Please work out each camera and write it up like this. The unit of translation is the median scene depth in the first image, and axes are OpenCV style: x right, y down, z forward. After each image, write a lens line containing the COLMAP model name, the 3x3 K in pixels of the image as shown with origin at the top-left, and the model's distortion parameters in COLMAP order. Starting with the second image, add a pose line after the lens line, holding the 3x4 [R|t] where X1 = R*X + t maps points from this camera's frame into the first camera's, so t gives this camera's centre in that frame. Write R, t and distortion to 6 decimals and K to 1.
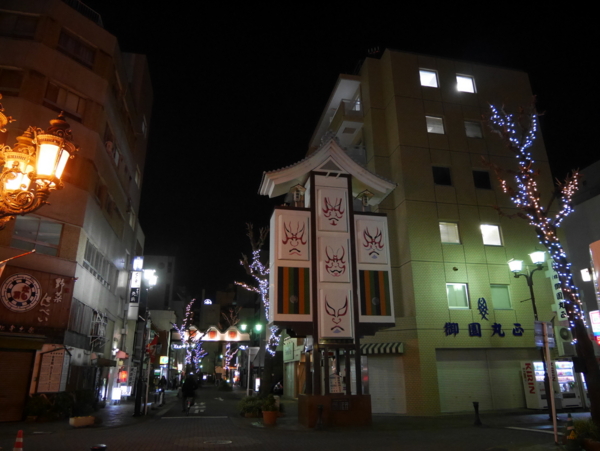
lens RADIAL K [[433.1, 0, 300.9], [0, 433.1, 223.0], [0, 0, 1]] dist [-0.062961, 0.021793]
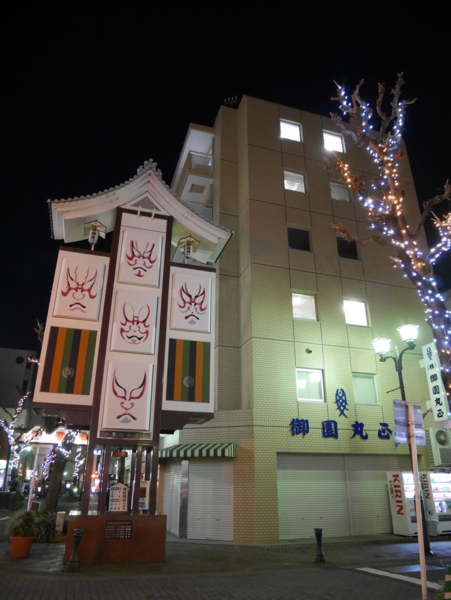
lens RADIAL K [[433.1, 0, 224.5], [0, 433.1, 302.3], [0, 0, 1]] dist [-0.062961, 0.021793]
pose [[0.995601, 0.047900, 0.080525, 0.165165], [-0.042592, 0.996884, -0.066397, 0.092446], [-0.083454, 0.062675, 0.994539, 0.263177]]
